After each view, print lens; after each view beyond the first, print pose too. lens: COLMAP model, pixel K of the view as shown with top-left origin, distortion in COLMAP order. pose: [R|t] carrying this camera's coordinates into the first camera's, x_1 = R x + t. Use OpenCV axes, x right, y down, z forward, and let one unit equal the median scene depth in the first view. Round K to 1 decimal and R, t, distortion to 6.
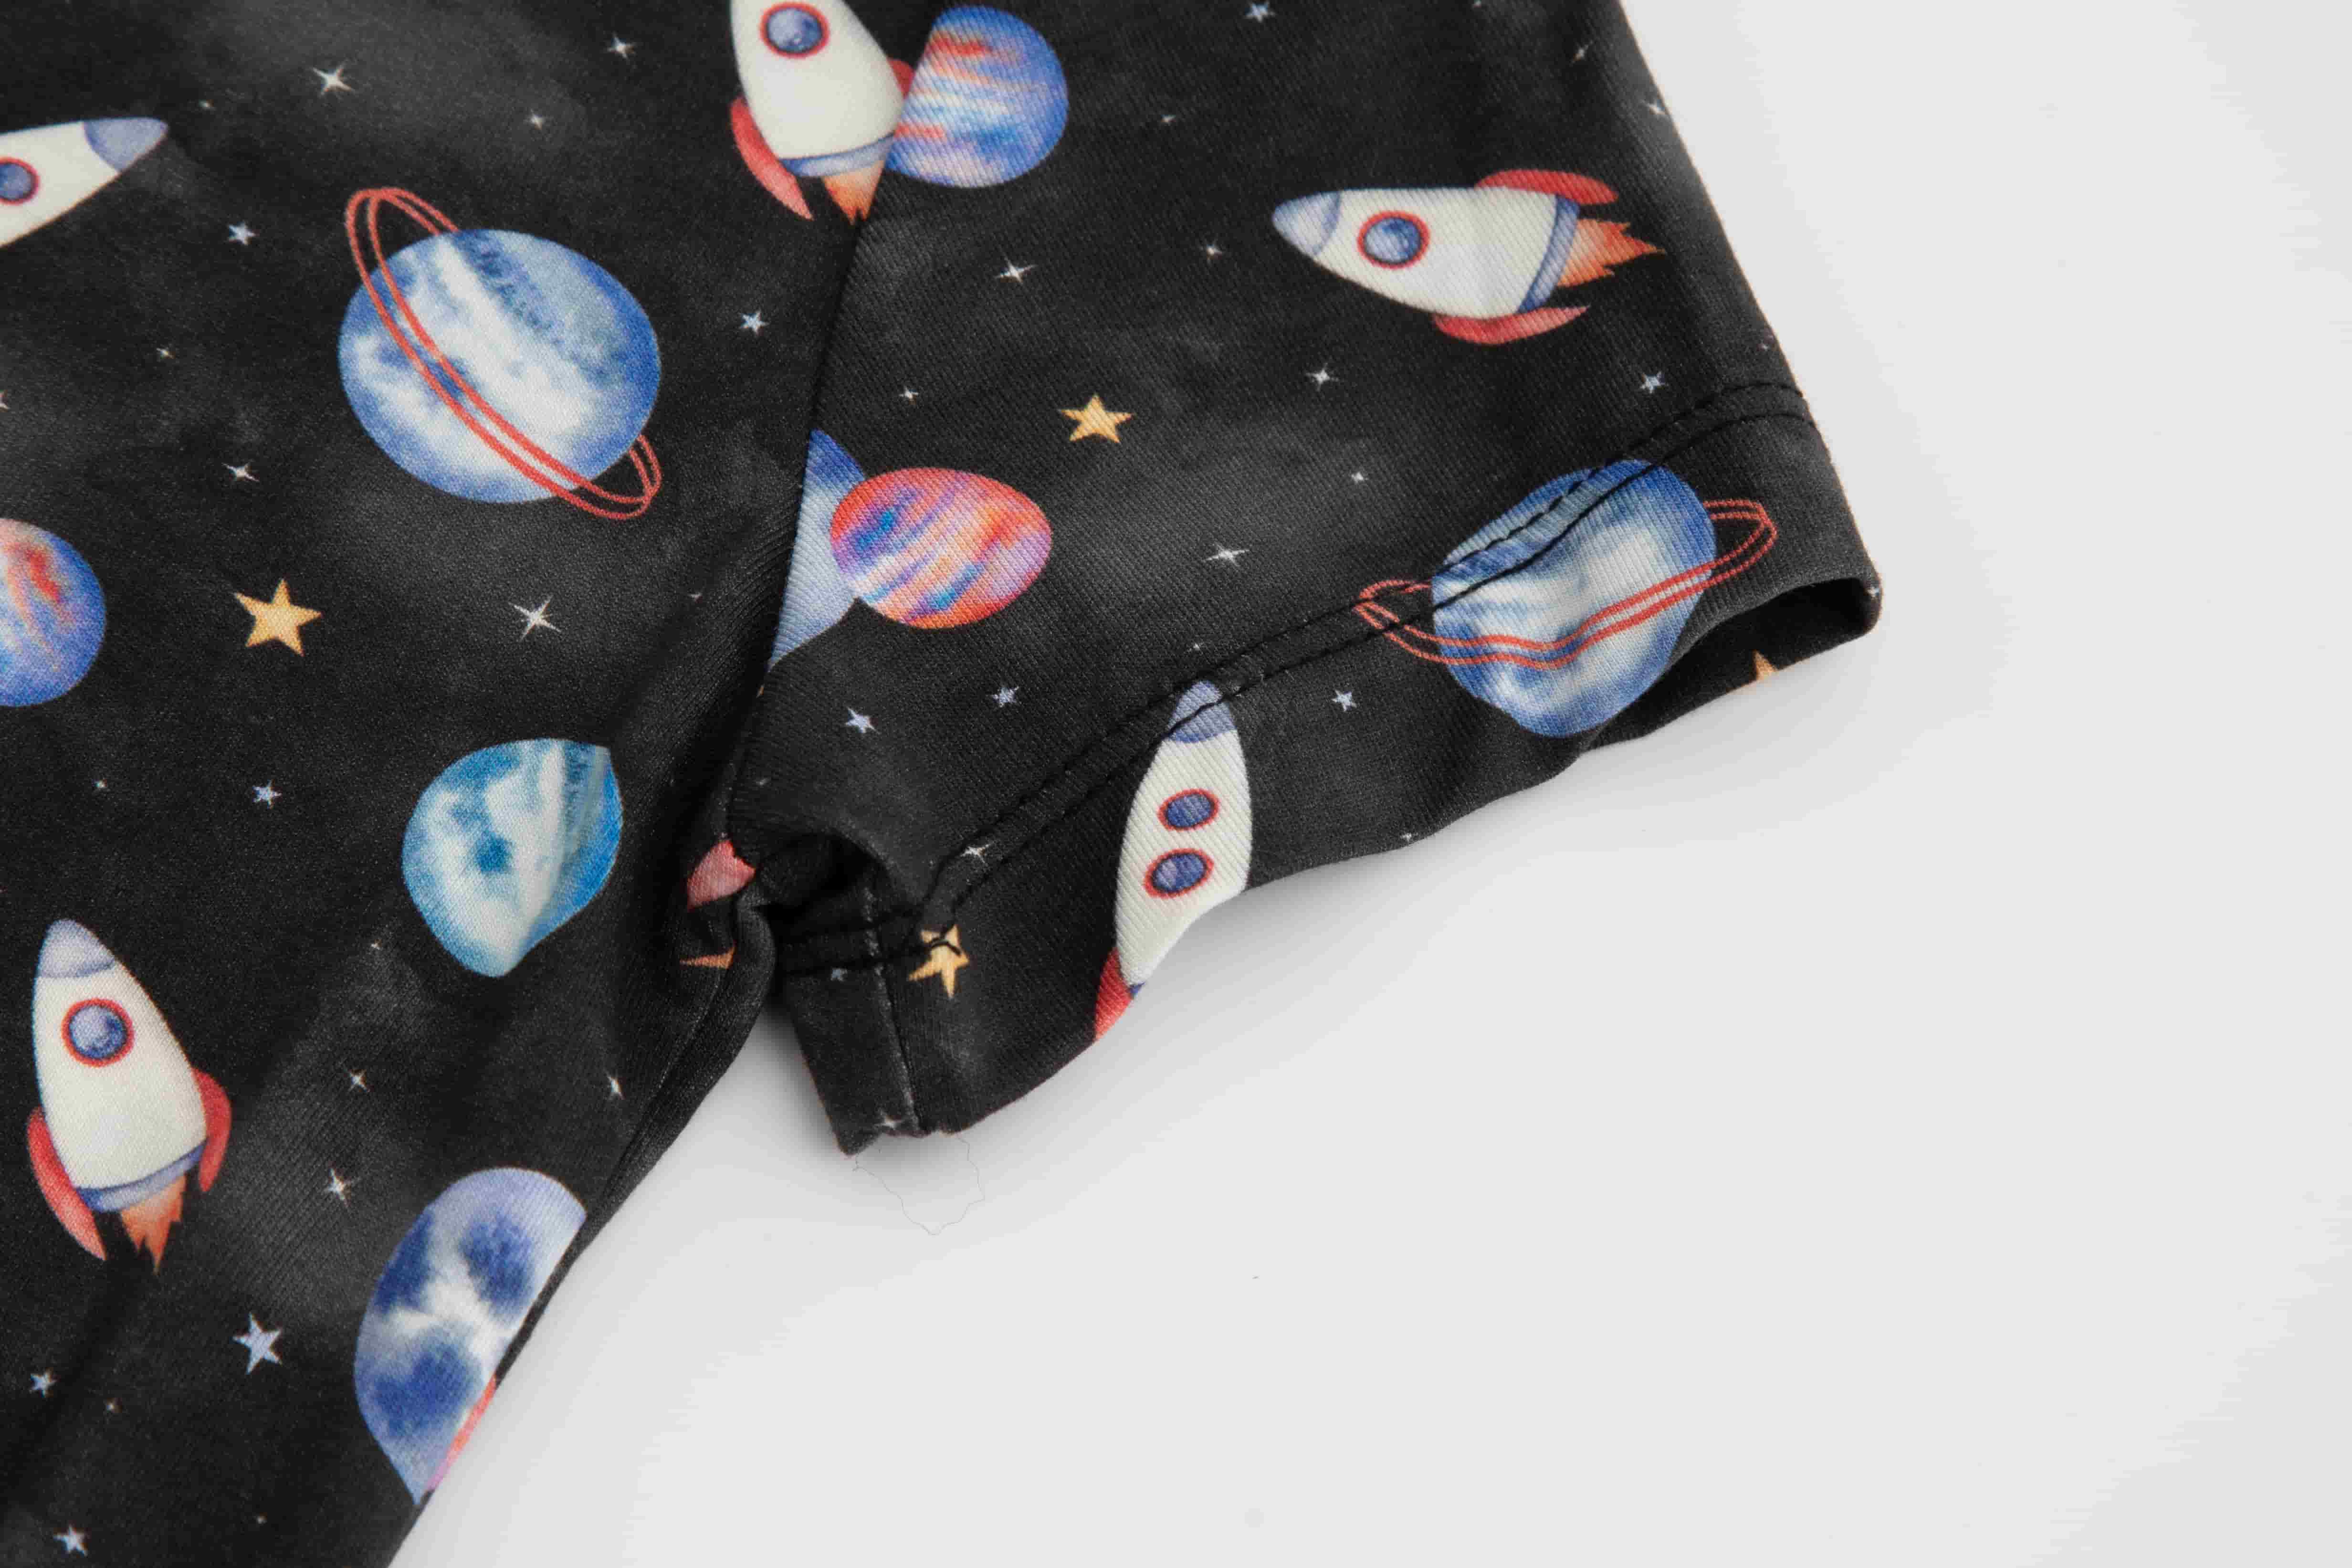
lens RADIAL K [[9086.9, 0, 1176.0], [0, 9086.9, 784.0], [0, 0, 1]] dist [0.188679, -1.540558]
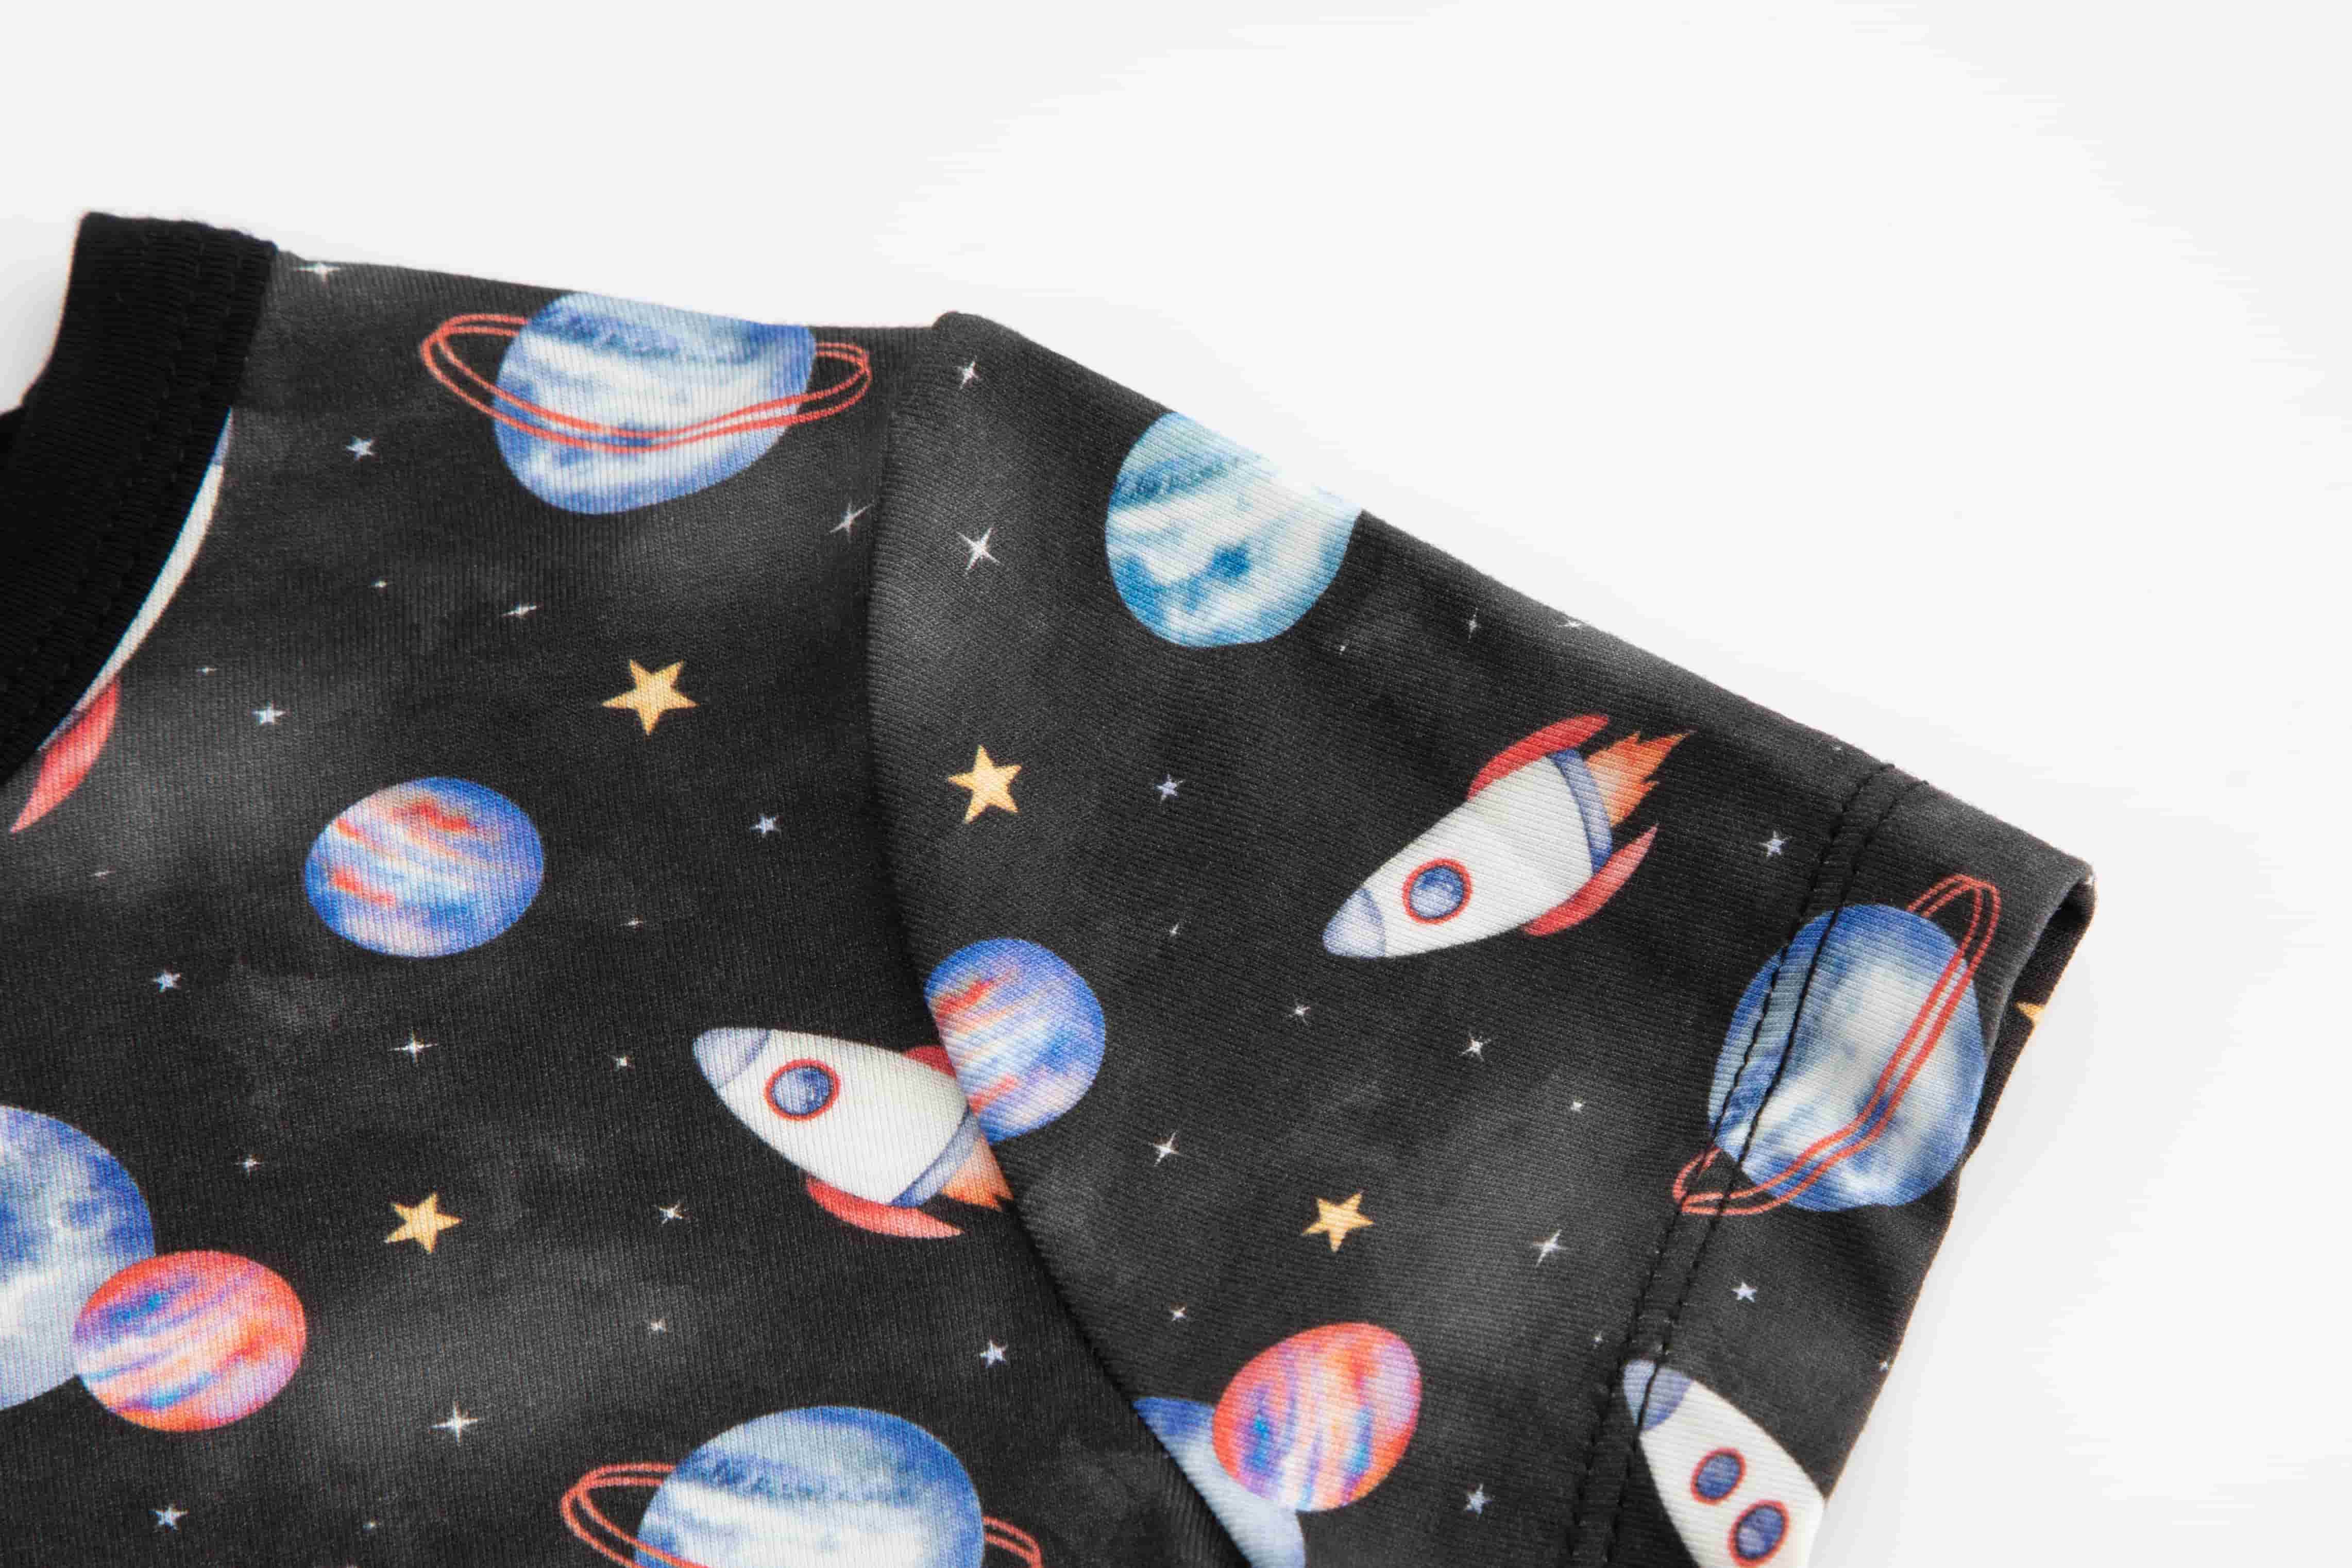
lens RADIAL K [[9085.4, 0, 1176.0], [0, 9085.4, 784.0], [0, 0, 1]] dist [0.188679, -1.540558]
pose [[0.776880, -0.586133, 0.230012, -0.216955], [0.597186, 0.801685, 0.025878, -0.112533], [-0.199566, 0.117256, 0.972844, 0.064943]]
